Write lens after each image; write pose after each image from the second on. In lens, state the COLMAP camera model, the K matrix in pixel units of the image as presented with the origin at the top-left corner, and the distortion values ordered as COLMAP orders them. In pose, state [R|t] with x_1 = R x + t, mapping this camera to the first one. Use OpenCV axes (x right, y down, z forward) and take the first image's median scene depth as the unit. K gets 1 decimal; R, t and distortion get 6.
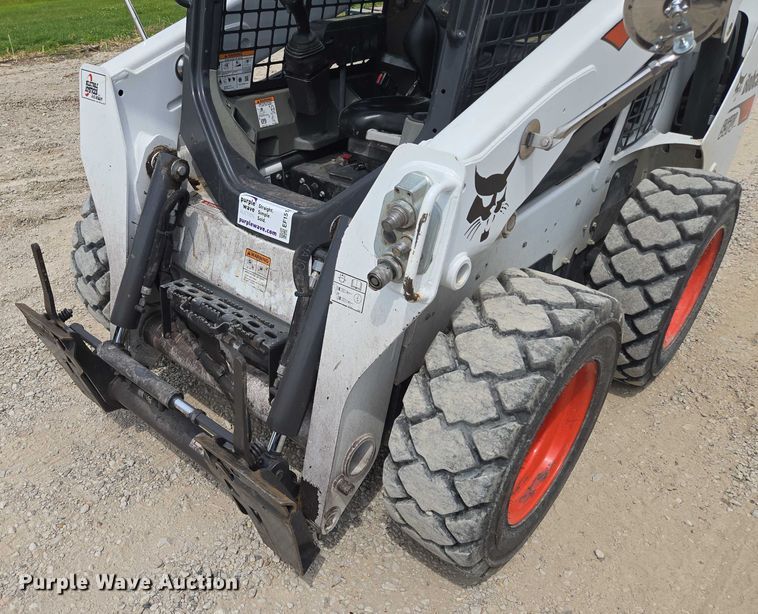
lens RADIAL K [[604.6, 0, 308.7], [0, 604.6, 333.1], [0, 0, 1]] dist [0.073710, -0.057481]
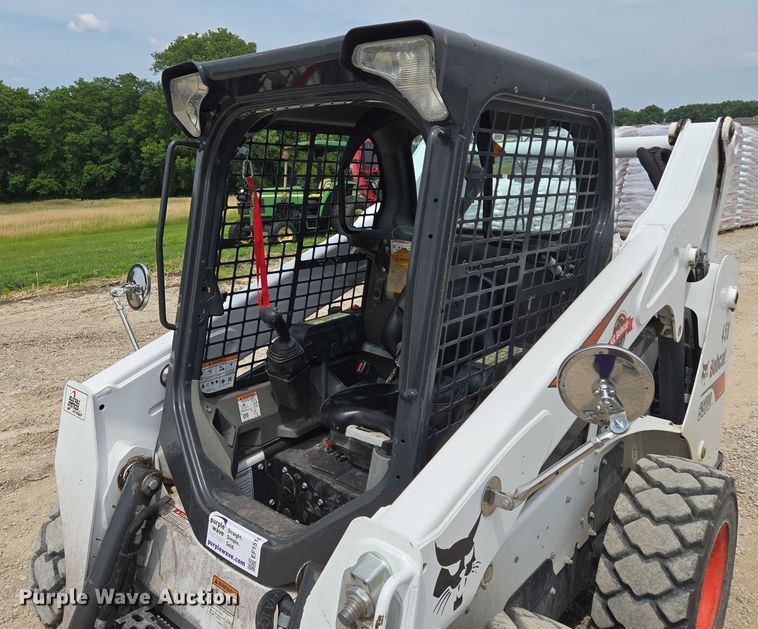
lens RADIAL K [[618.6, 0, 326.5], [0, 618.6, 284.0], [0, 0, 1]] dist [0.078431, -0.068743]
pose [[0.999883, -0.011246, 0.010337, 0.055626], [0.014373, 0.921798, -0.387404, -0.155460], [-0.005171, 0.387508, 0.921852, -0.042273]]
